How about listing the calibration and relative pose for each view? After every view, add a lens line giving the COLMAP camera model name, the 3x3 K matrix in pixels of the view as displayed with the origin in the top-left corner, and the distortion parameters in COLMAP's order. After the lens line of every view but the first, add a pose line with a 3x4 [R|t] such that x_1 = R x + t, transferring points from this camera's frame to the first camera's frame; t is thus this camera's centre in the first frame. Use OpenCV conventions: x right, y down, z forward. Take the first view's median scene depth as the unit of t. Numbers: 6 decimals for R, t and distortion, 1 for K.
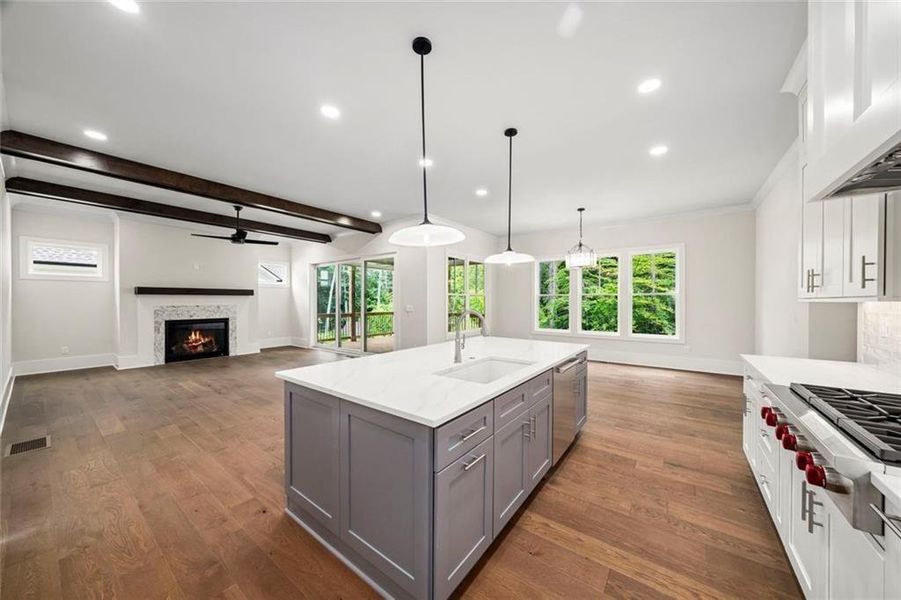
lens RADIAL K [[308.4, 0, 449.8], [0, 308.4, 303.8], [0, 0, 1]] dist [-0.000739, -0.000023]
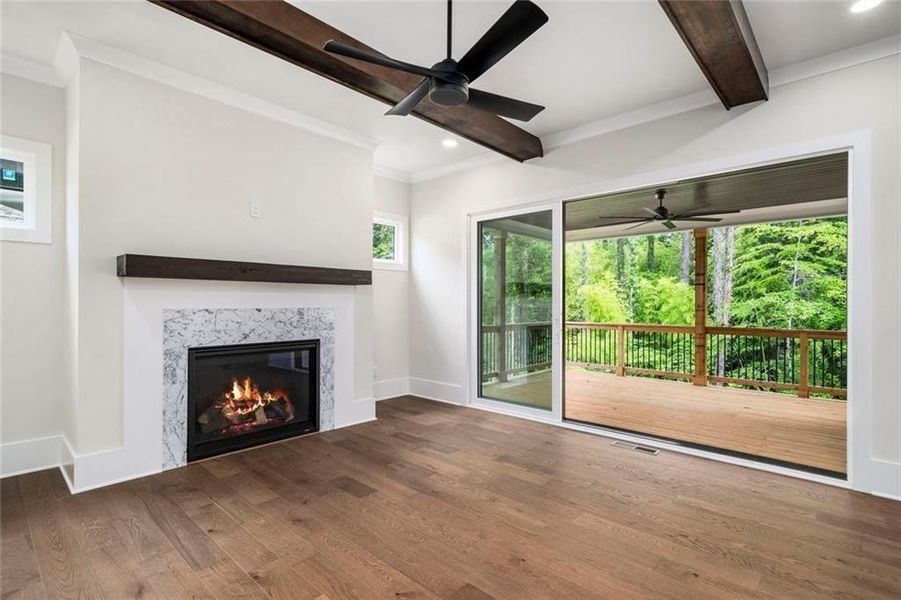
lens RADIAL K [[427.4, 0, 450.5], [0, 427.4, 300.0], [0, 0, 1]] dist [0.000341, -0.000310]
pose [[0.994681, 0.001611, -0.102989, -0.547151], [-0.003231, 0.999874, -0.015567, 0.002689], [0.102951, 0.015817, 0.994561, 0.509332]]
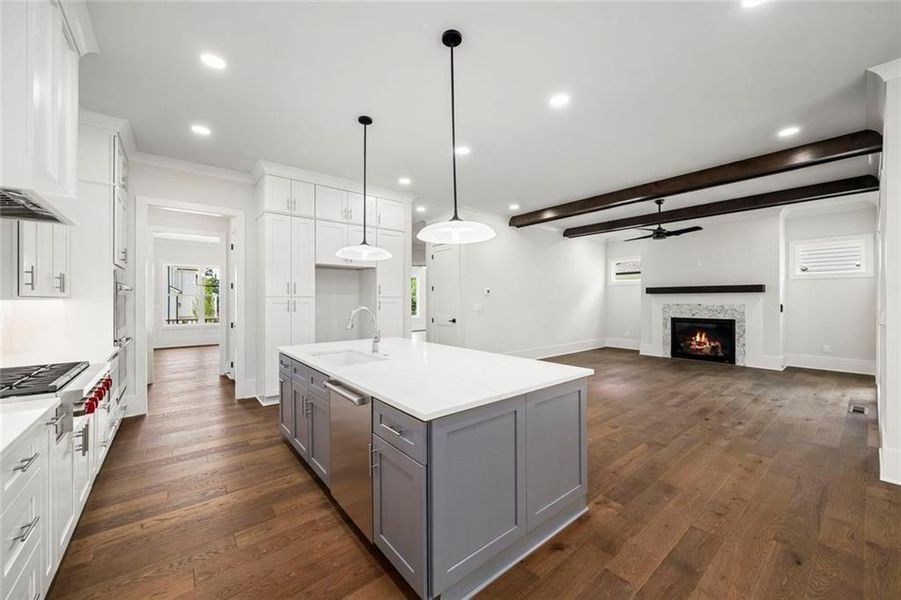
lens RADIAL K [[340.5, 0, 455.6], [0, 340.5, 298.6], [0, 0, 1]] dist [0.000567, 0.000007]
pose [[-0.226268, -0.002301, -0.974062, 0.403513], [-0.007094, 0.999975, -0.000714, -0.005832], [0.974039, 0.006748, -0.226278, 0.527572]]
